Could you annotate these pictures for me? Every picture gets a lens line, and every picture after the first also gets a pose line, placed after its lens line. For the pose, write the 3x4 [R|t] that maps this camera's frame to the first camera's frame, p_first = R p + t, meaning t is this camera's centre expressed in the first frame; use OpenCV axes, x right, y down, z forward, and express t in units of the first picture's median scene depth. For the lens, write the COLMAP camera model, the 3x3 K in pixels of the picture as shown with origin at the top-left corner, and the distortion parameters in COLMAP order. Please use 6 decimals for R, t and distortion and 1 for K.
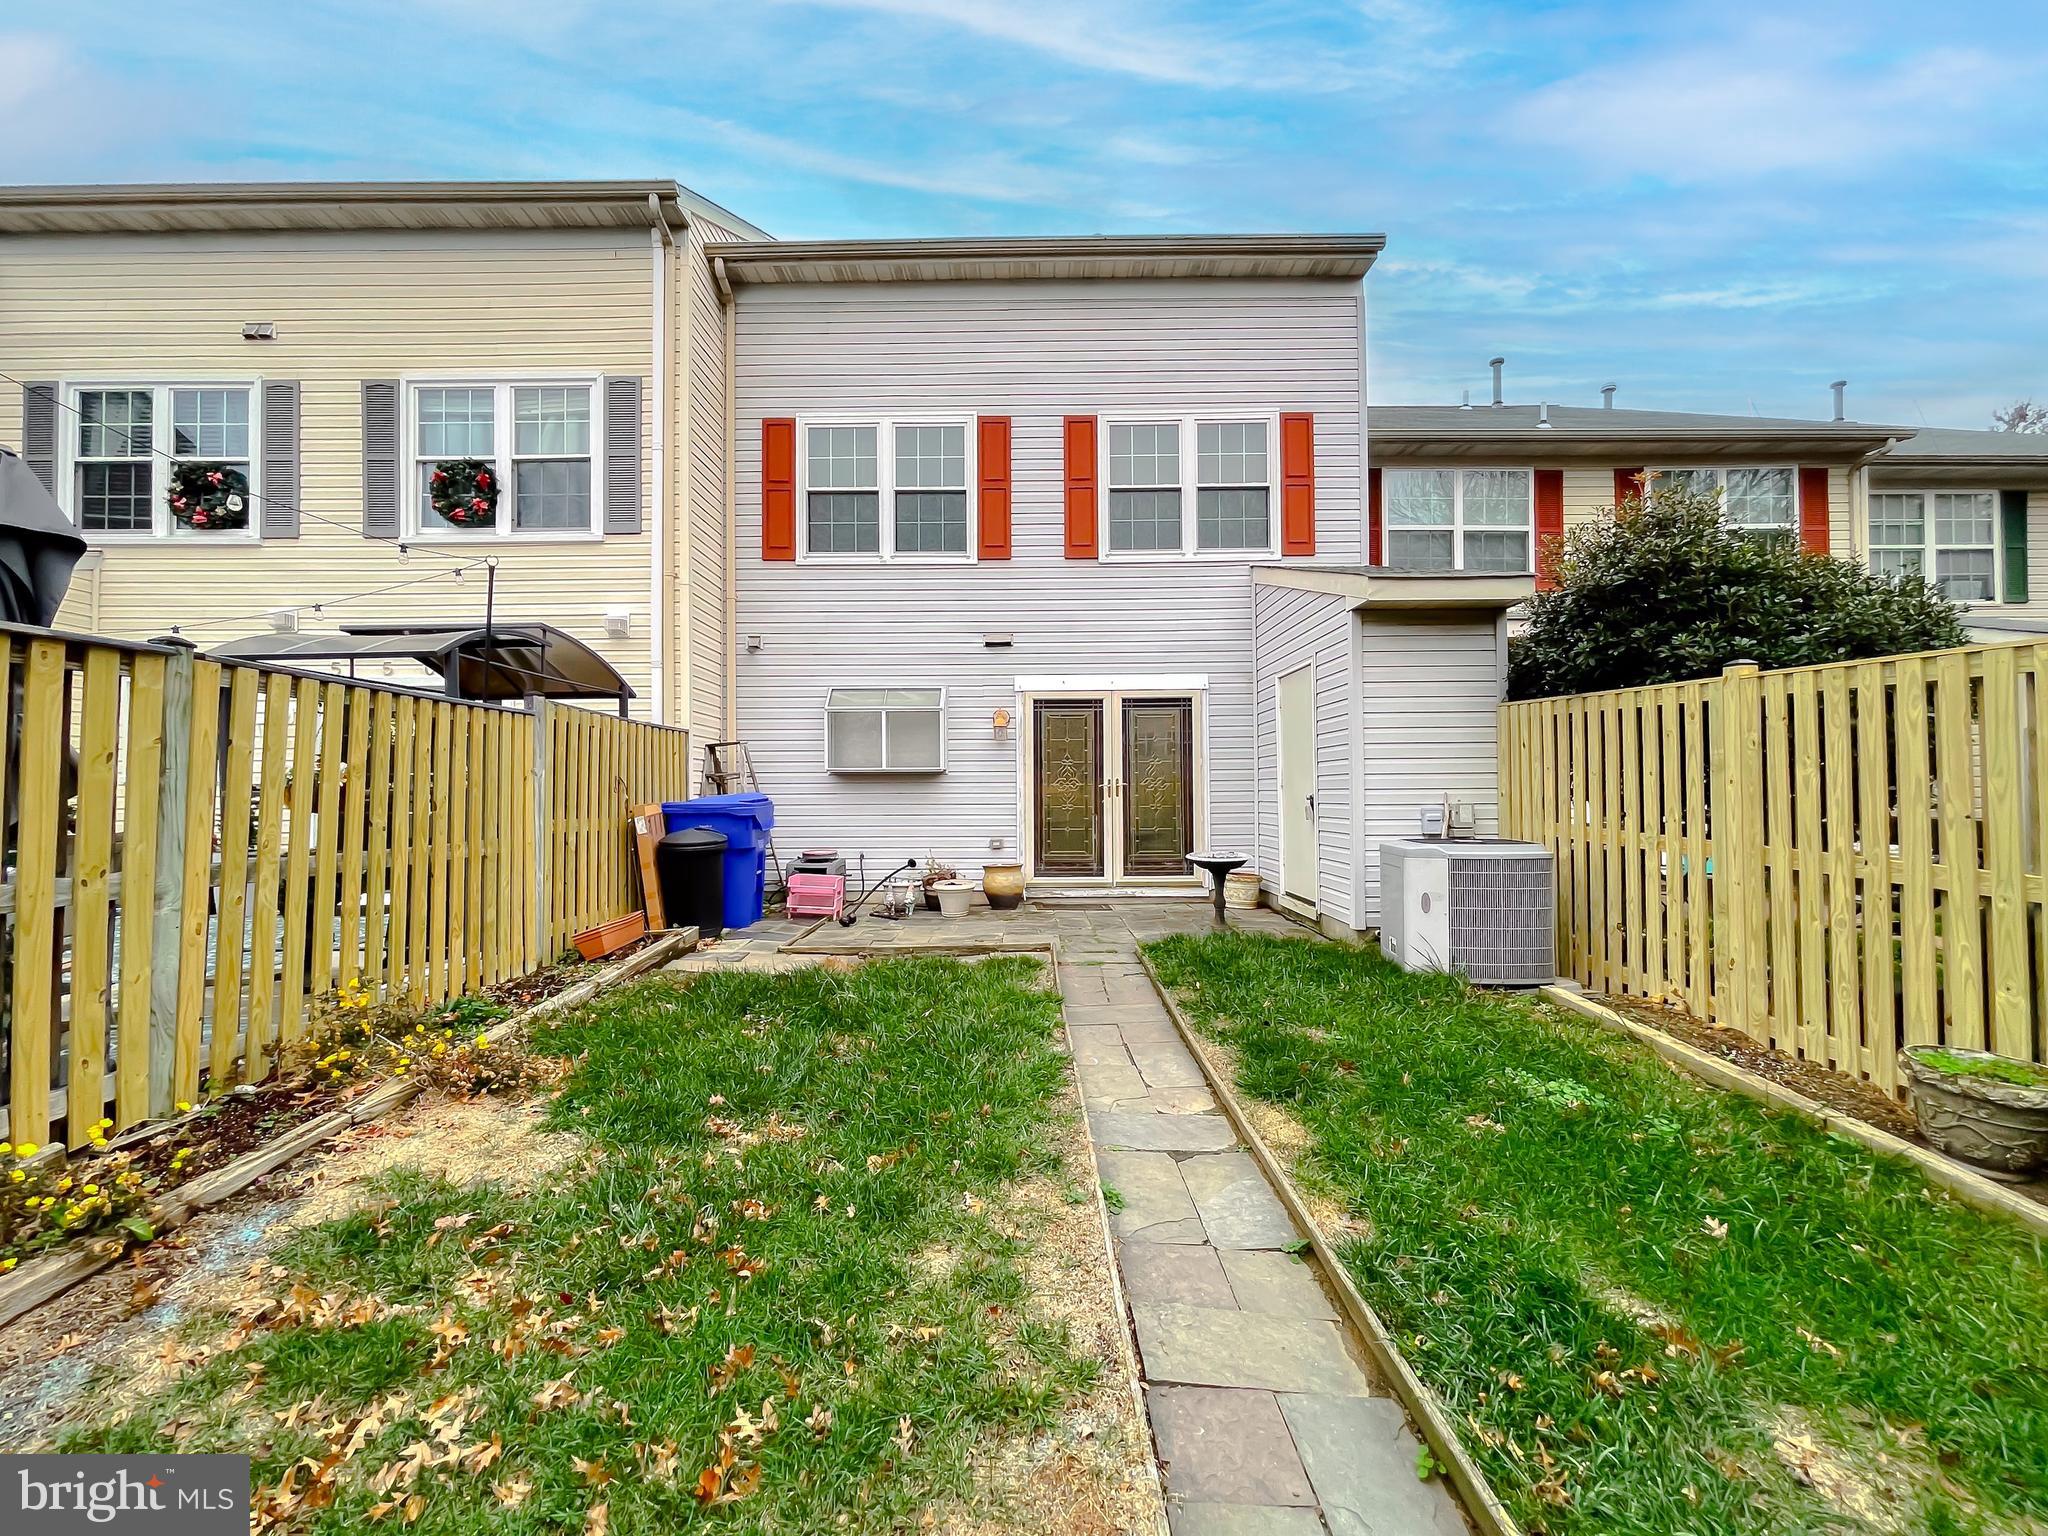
lens RADIAL K [[844.1, 0, 1024.0], [0, 844.1, 768.0], [0, 0, 1]] dist [-0.013929, 0.009663]
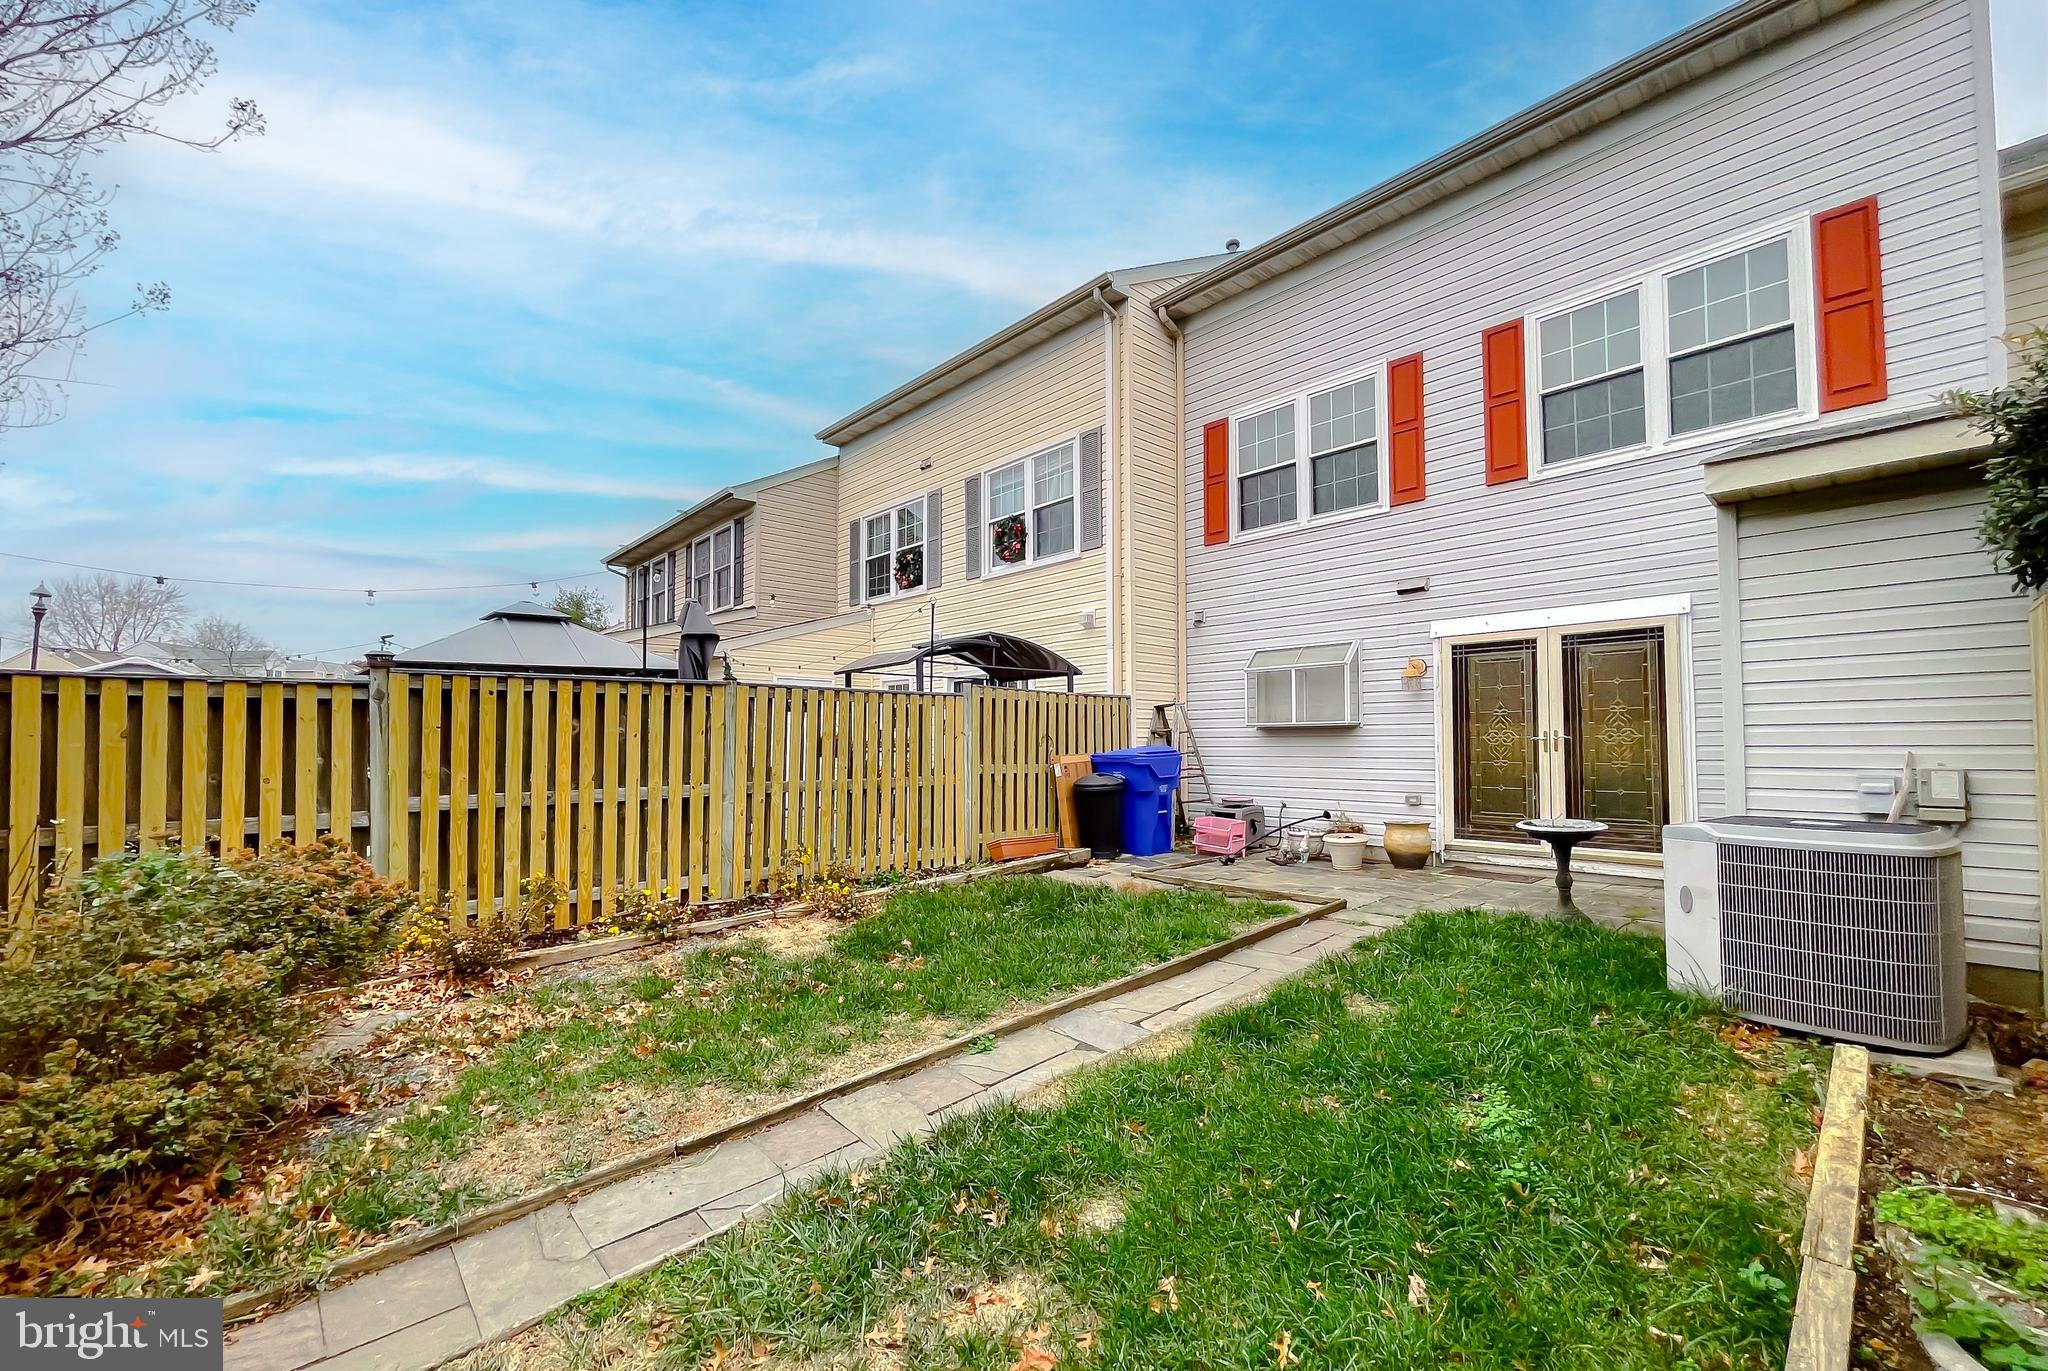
lens RADIAL K [[837.7, 0, 1024.0], [0, 837.7, 685.5], [0, 0, 1]] dist [0.009574, -0.000046]
pose [[0.687548, -0.051202, -0.724331, 0.358591], [0.028478, 0.998645, -0.043561, -0.010236], [0.725580, 0.009323, 0.688075, 0.020442]]
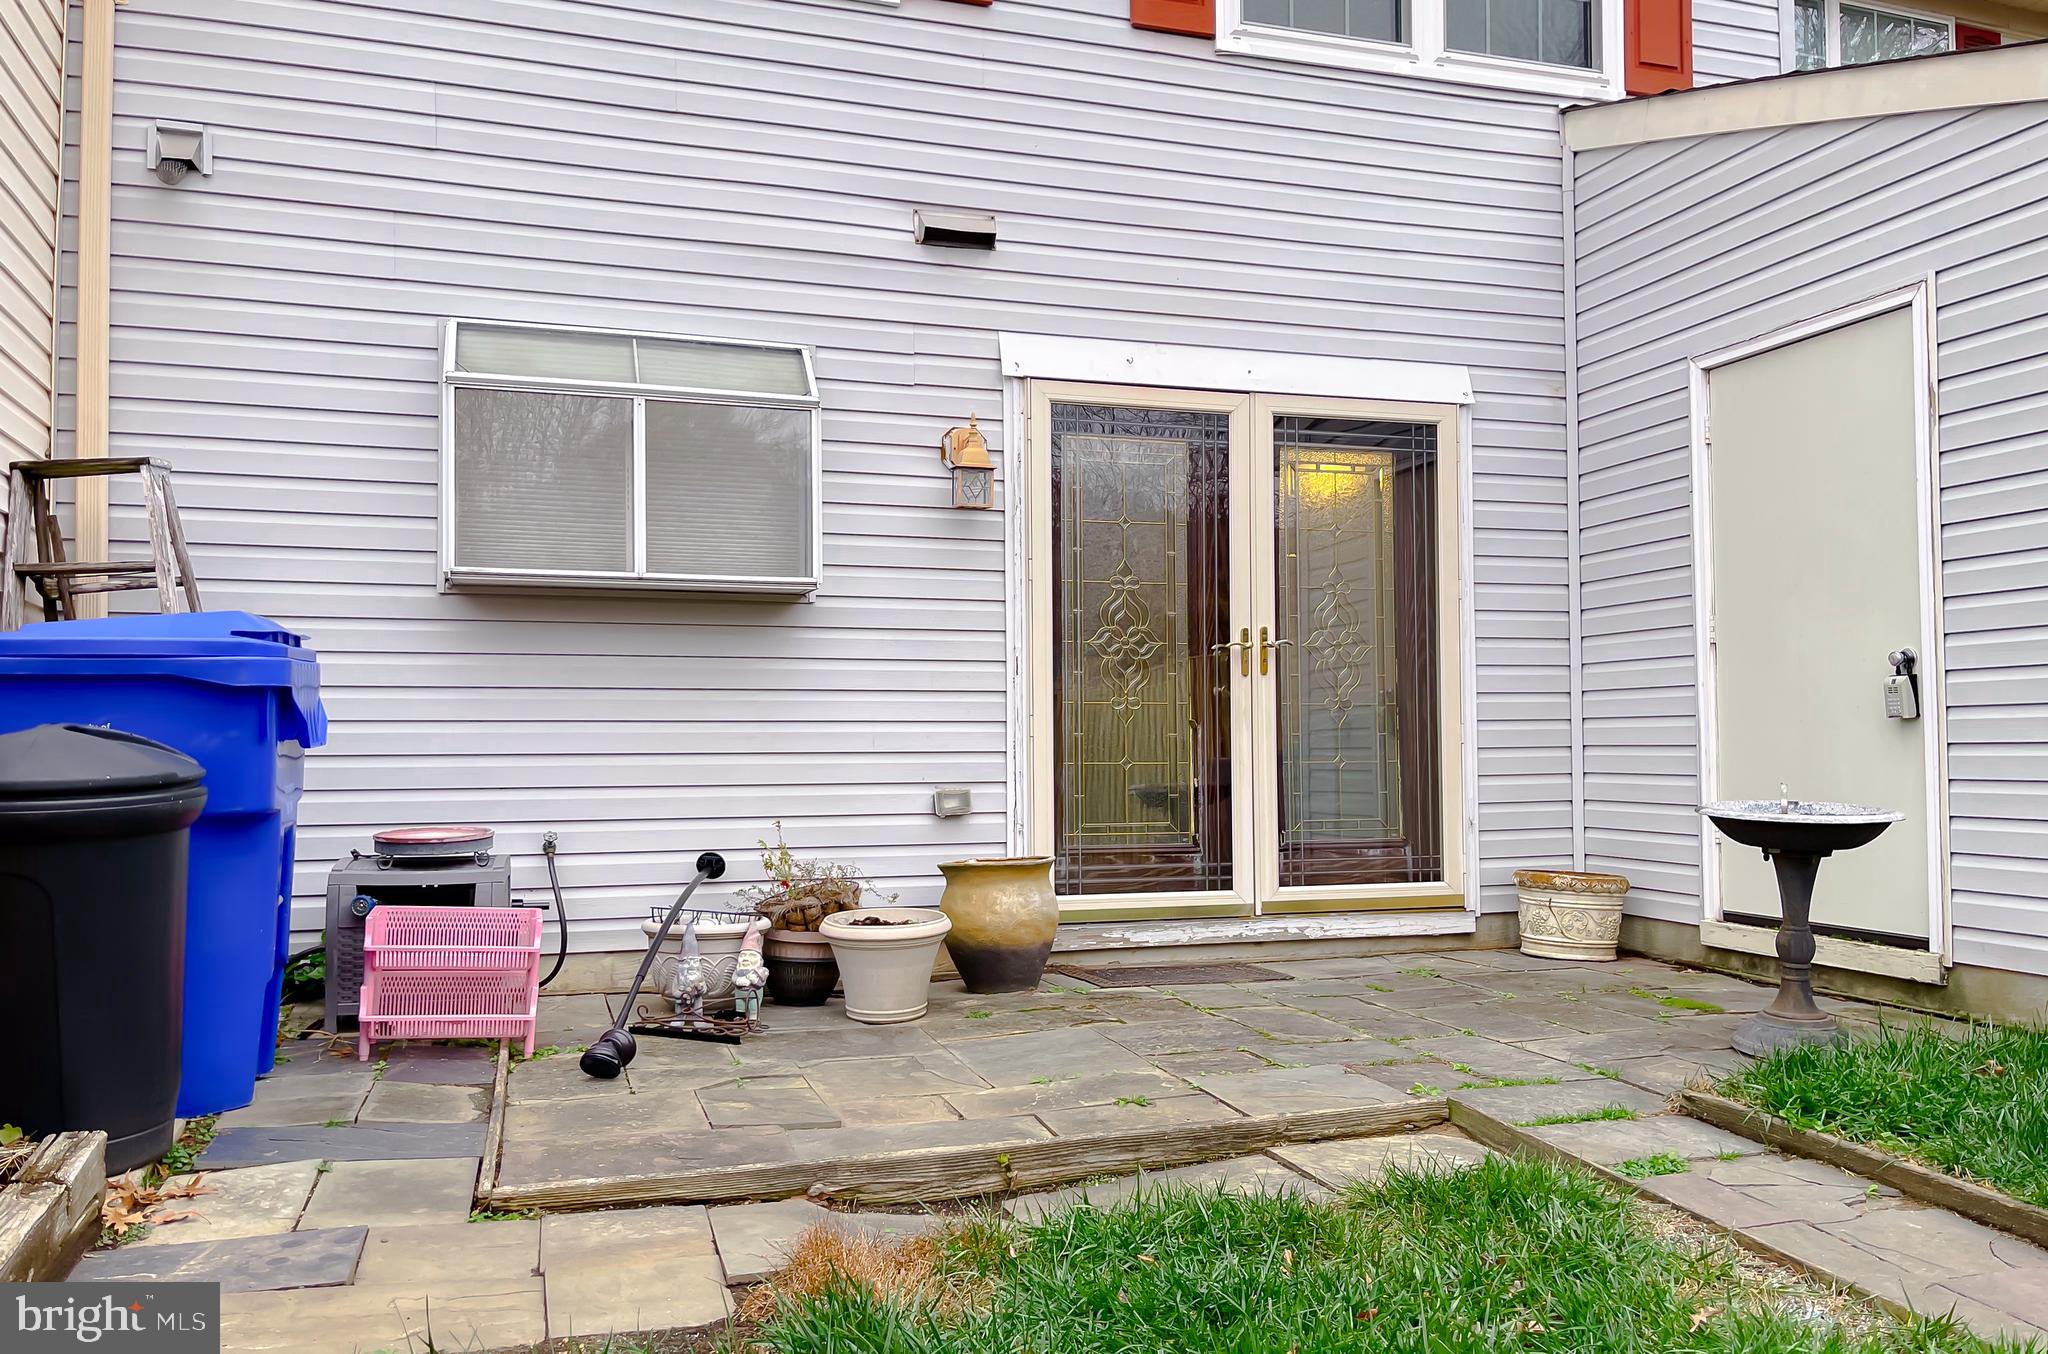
lens RADIAL K [[1588.7, 0, 1024.0], [0, 1588.7, 677.0], [0, 0, 1]] dist [0.109898, -0.172026]
pose [[0.949823, 0.014458, 0.312454, -0.213314], [-0.009250, 0.999793, -0.018144, 0.048973], [-0.312652, 0.014344, 0.949760, 0.360210]]
